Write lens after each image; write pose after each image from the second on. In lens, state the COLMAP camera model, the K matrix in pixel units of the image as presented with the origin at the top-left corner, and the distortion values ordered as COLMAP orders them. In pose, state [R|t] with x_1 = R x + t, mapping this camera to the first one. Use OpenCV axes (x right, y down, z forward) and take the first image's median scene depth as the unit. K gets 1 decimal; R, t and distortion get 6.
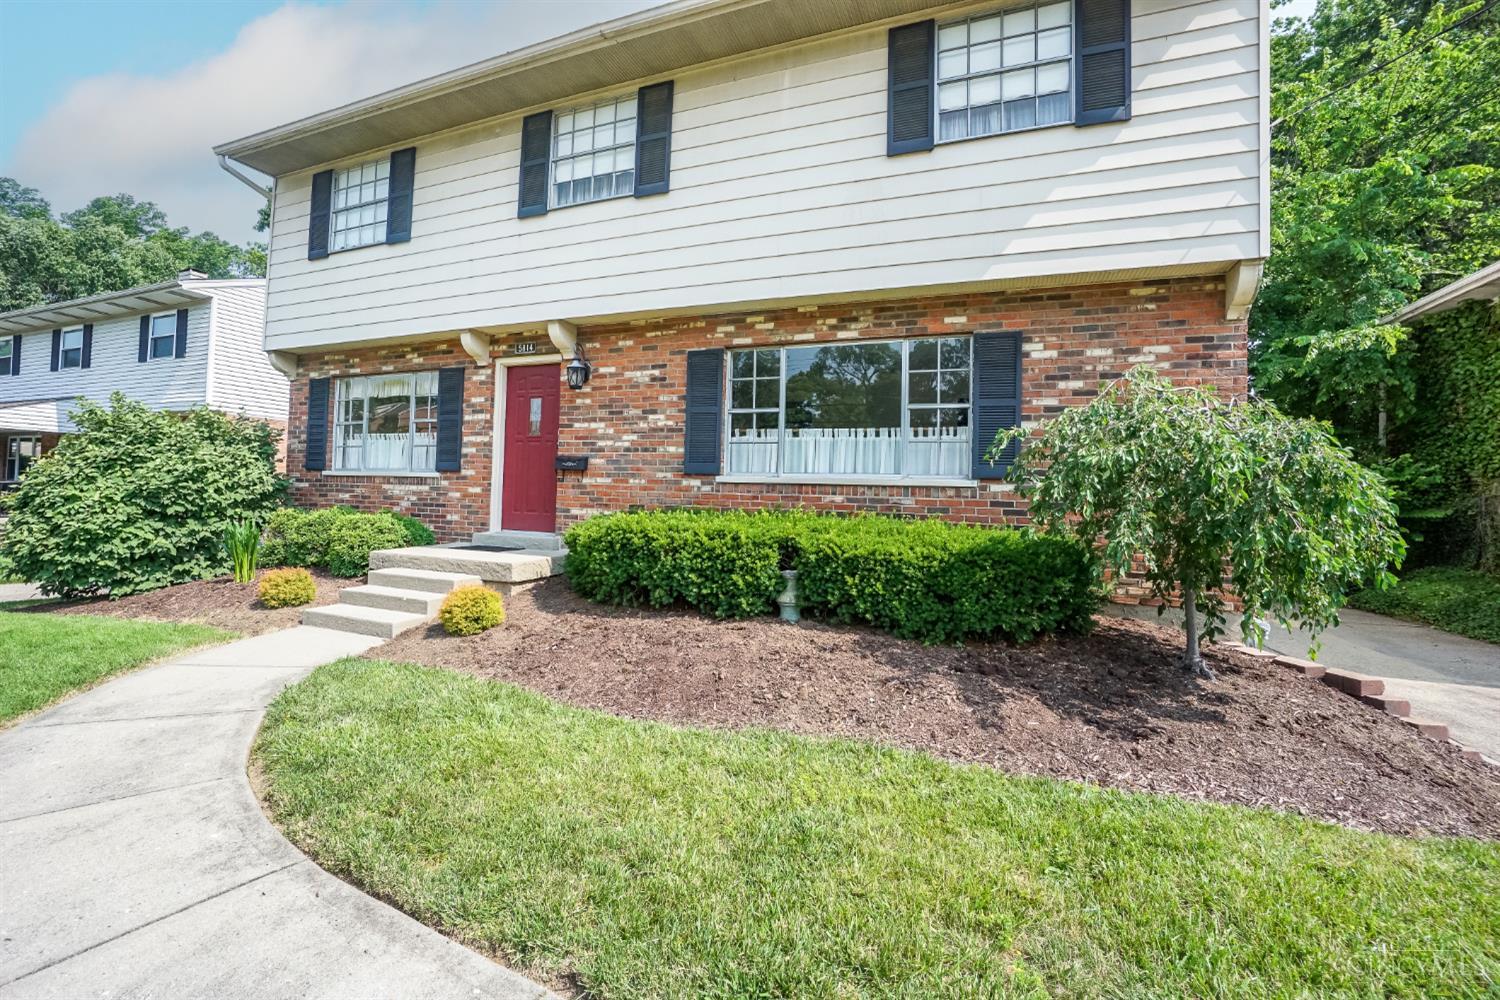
lens RADIAL K [[649.9, 0, 751.3], [0, 649.9, 497.5], [0, 0, 1]] dist [-0.046566, 0.017732]
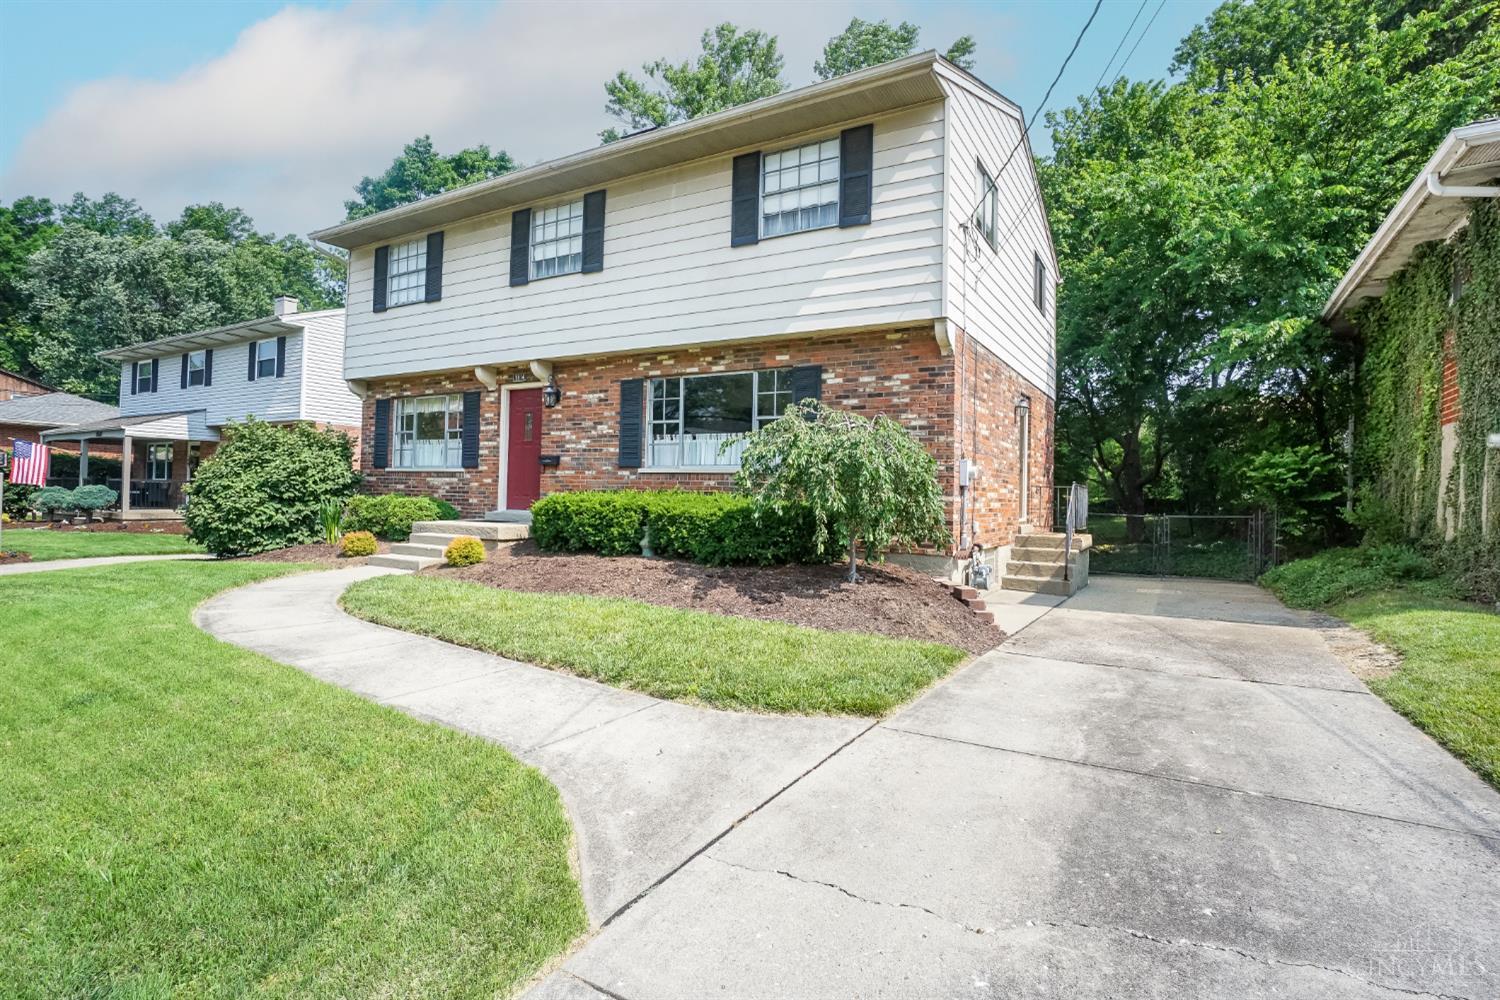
lens RADIAL K [[737.9, 0, 750.0], [0, 737.9, 500.0], [0, 0, 1]] dist [-0.001065, -0.000083]
pose [[0.988371, -0.004212, -0.152003, 0.413324], [0.004657, 0.999986, 0.002573, 0.031903], [0.151990, -0.003251, 0.988377, -0.535814]]
